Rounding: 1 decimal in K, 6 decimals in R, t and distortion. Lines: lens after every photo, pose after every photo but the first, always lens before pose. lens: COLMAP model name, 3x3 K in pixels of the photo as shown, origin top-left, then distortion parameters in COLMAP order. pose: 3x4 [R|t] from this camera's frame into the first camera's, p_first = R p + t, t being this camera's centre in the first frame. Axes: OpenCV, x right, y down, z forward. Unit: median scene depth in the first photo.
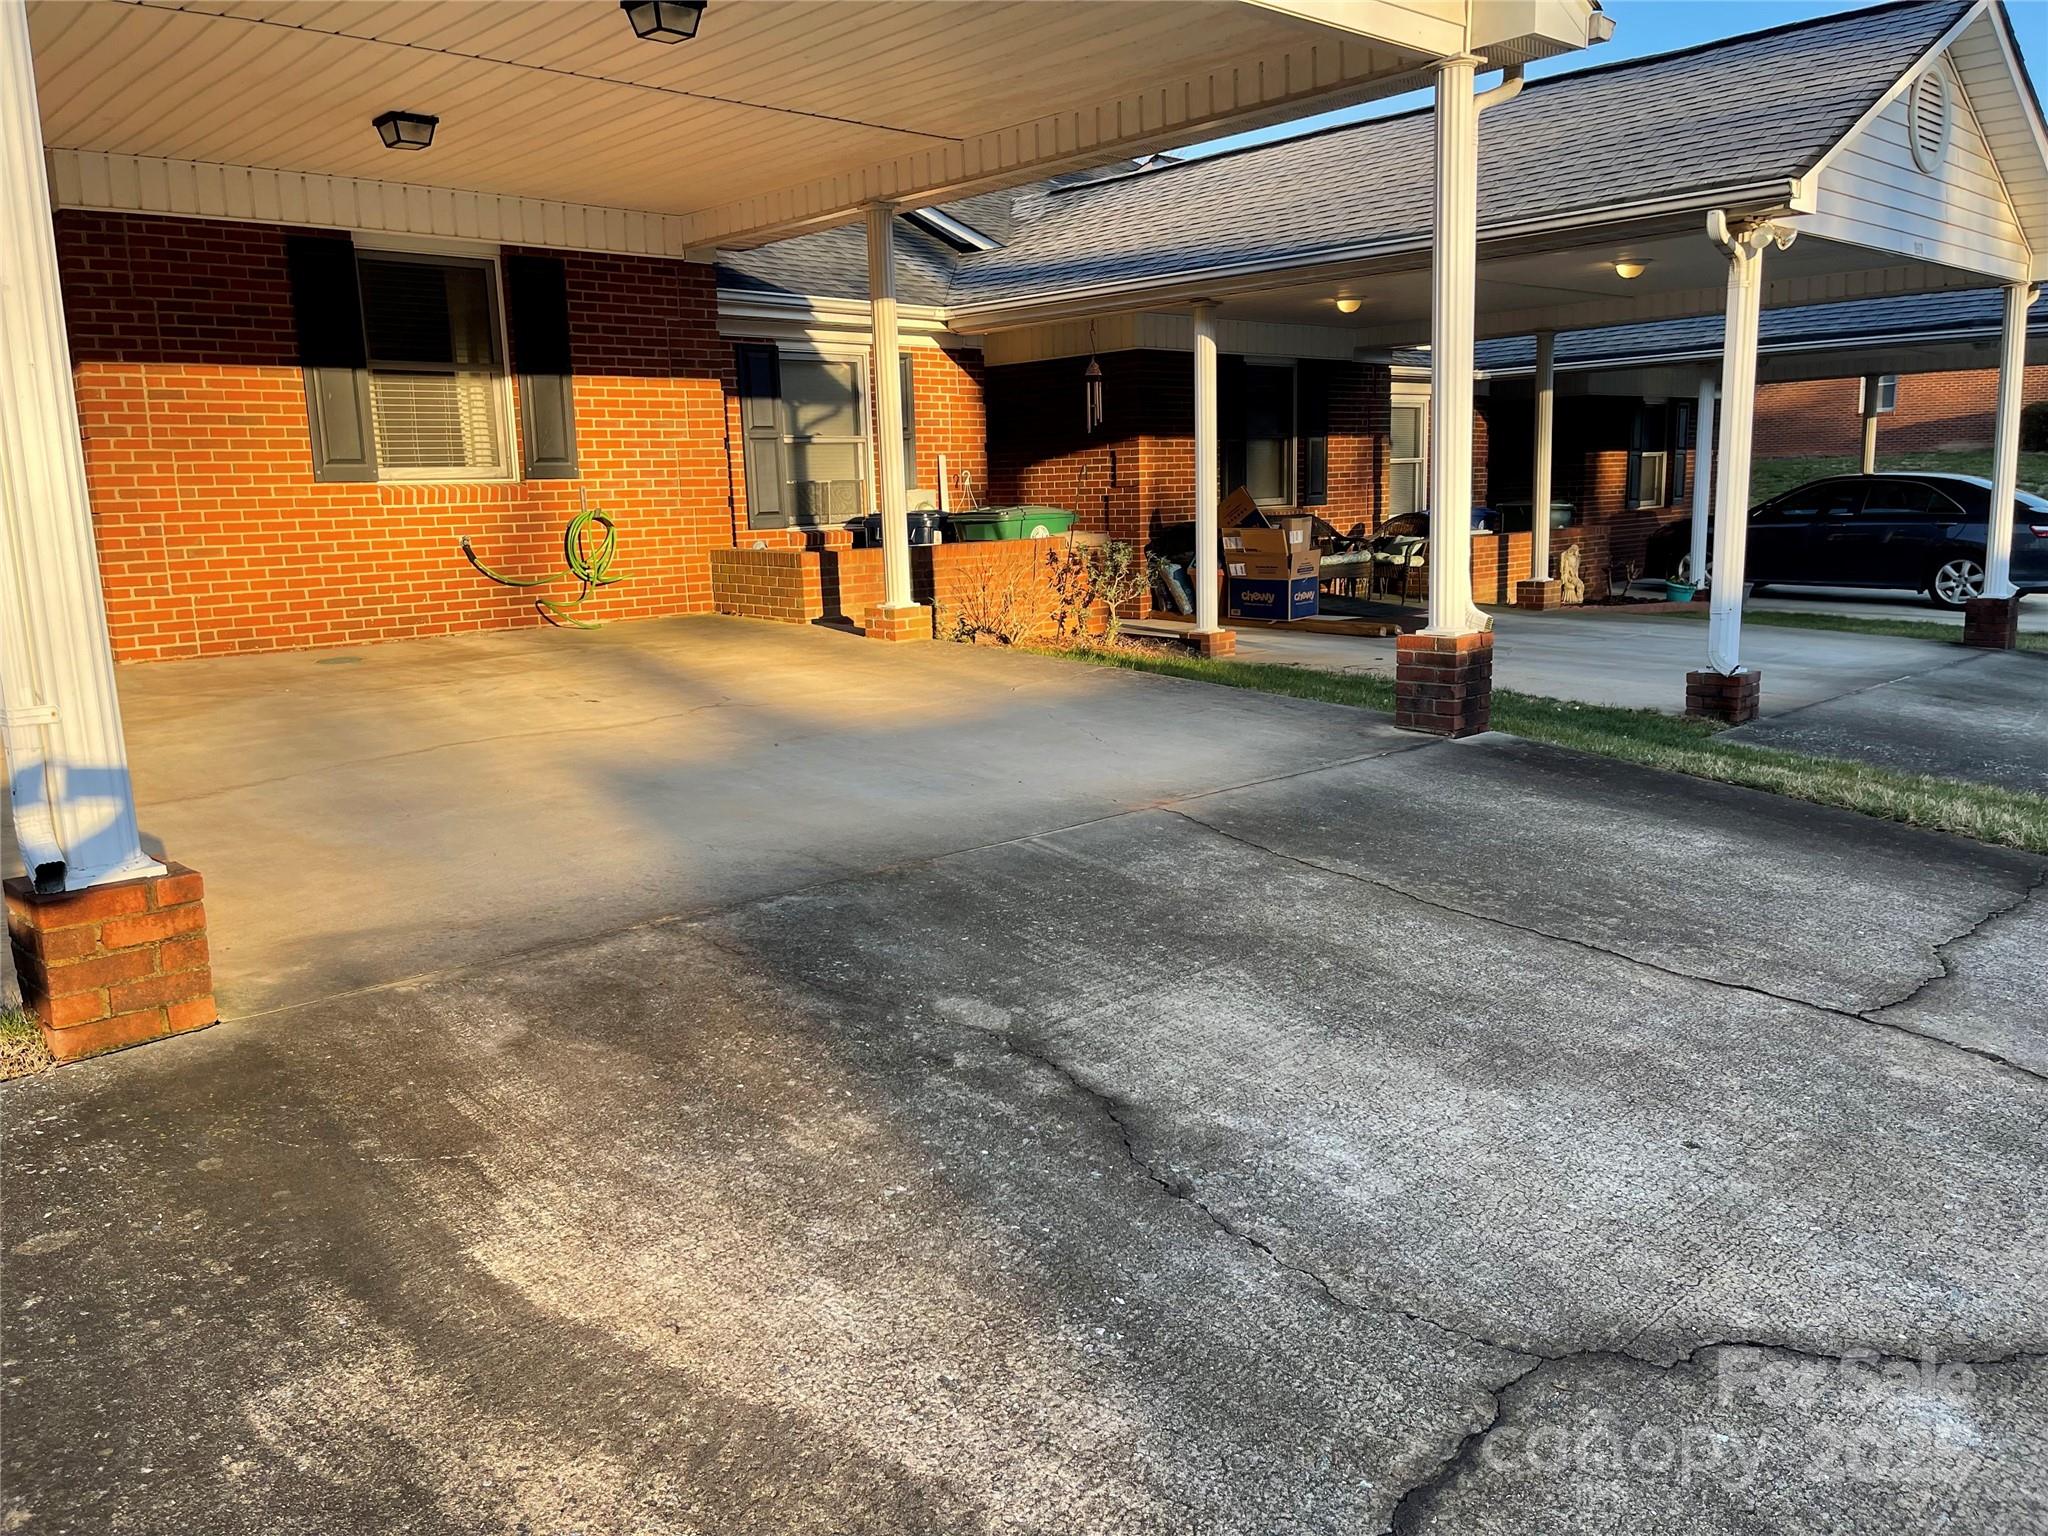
lens RADIAL K [[1544.0, 0, 1023.5], [0, 1544.0, 764.5], [0, 0, 1]] dist [0.057990, -0.063662]
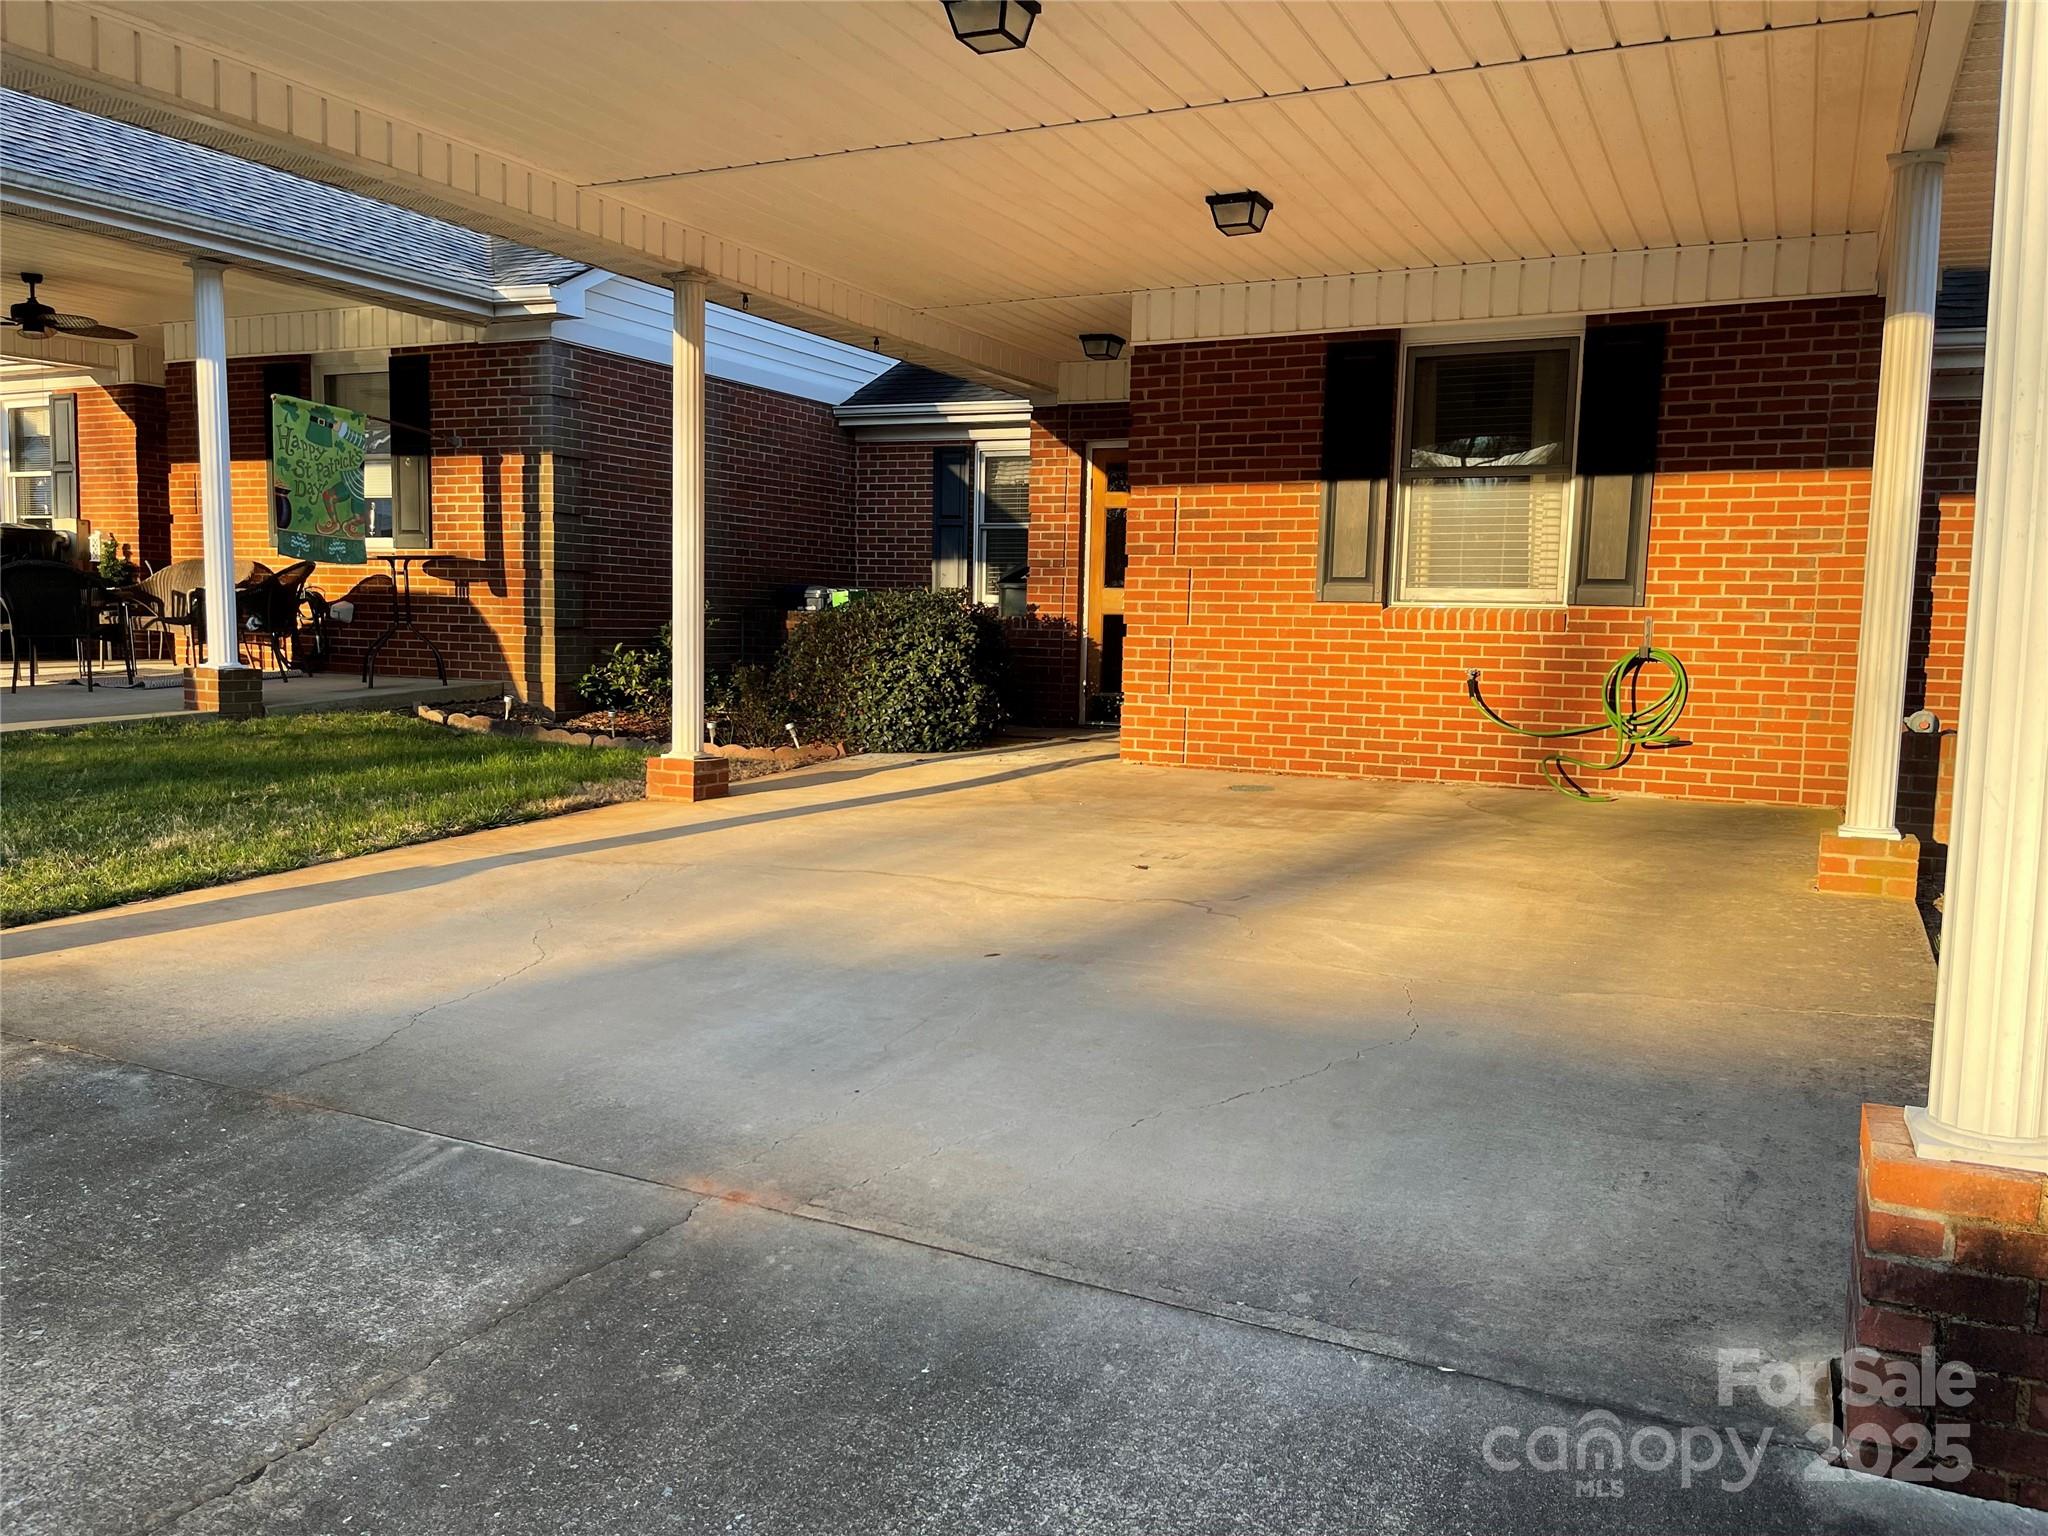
lens RADIAL K [[1544.0, 0, 1030.6], [0, 1544.0, 783.2], [0, 0, 1]] dist [0.057990, -0.063662]
pose [[0.352213, 0.137250, -0.925801, 0.366714], [-0.198650, 0.977613, 0.069357, -0.105407], [0.914595, 0.159482, 0.371593, 0.518490]]
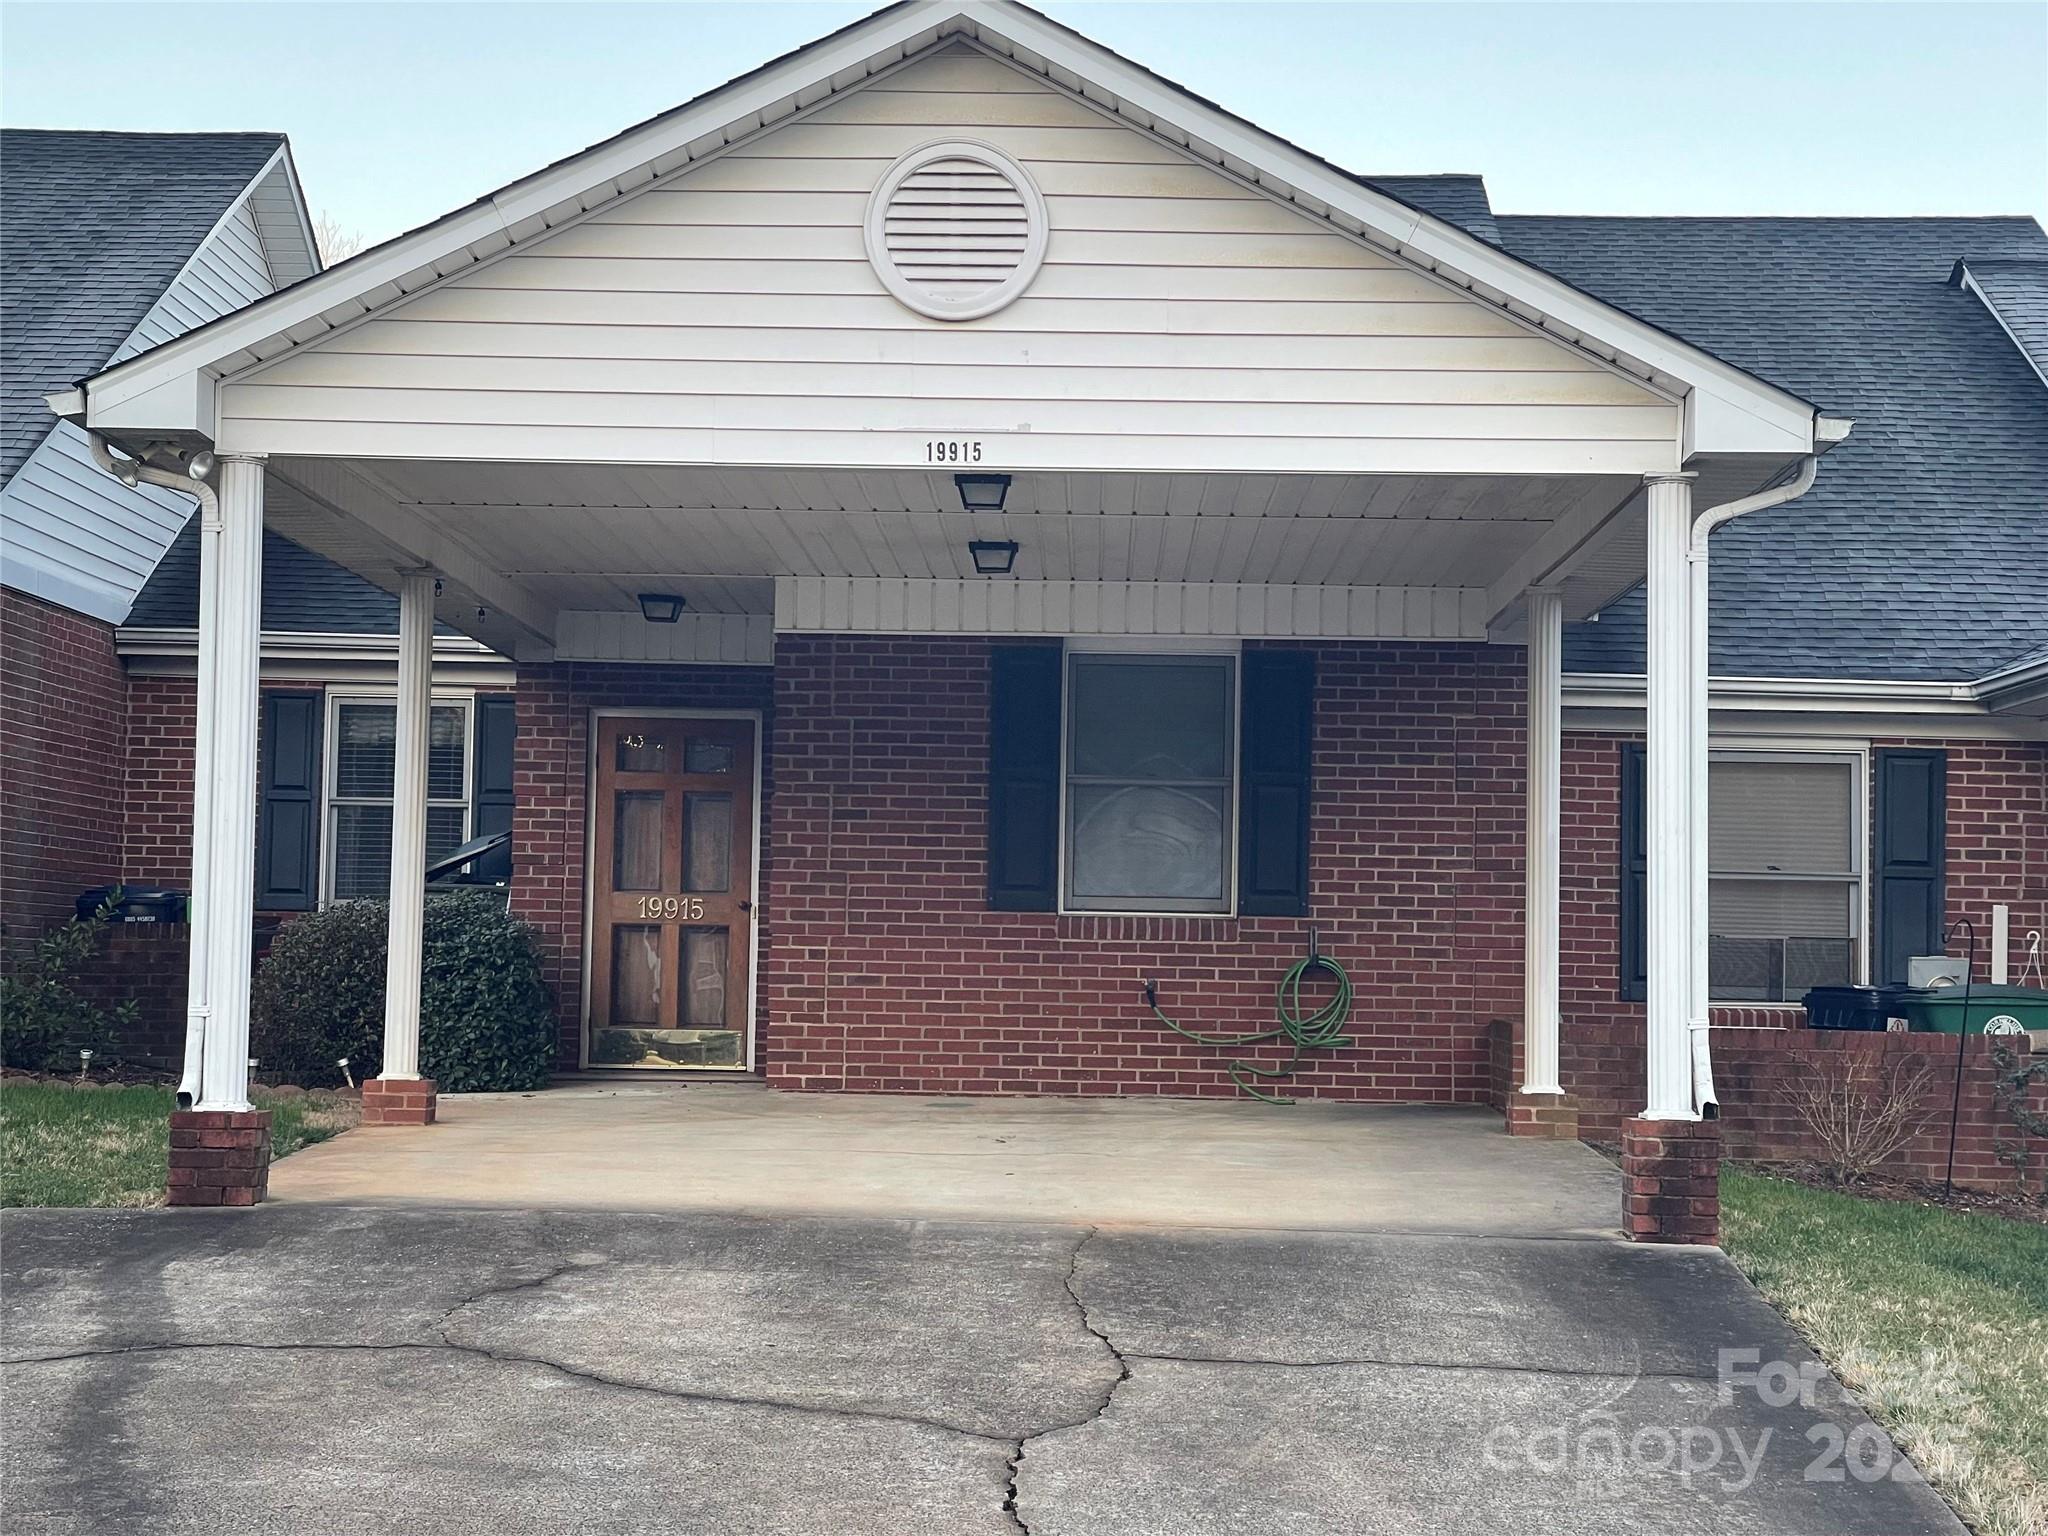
lens RADIAL K [[3813.0, 0, 1030.8], [0, 3813.0, 761.6], [0, 0, 1]] dist [0.171247, 0.000000]
pose [[0.716047, 0.002429, -0.698048, 1.090420], [-0.163566, 0.972738, -0.164398, 0.090890], [0.678619, 0.231893, 0.696923, -0.522084]]
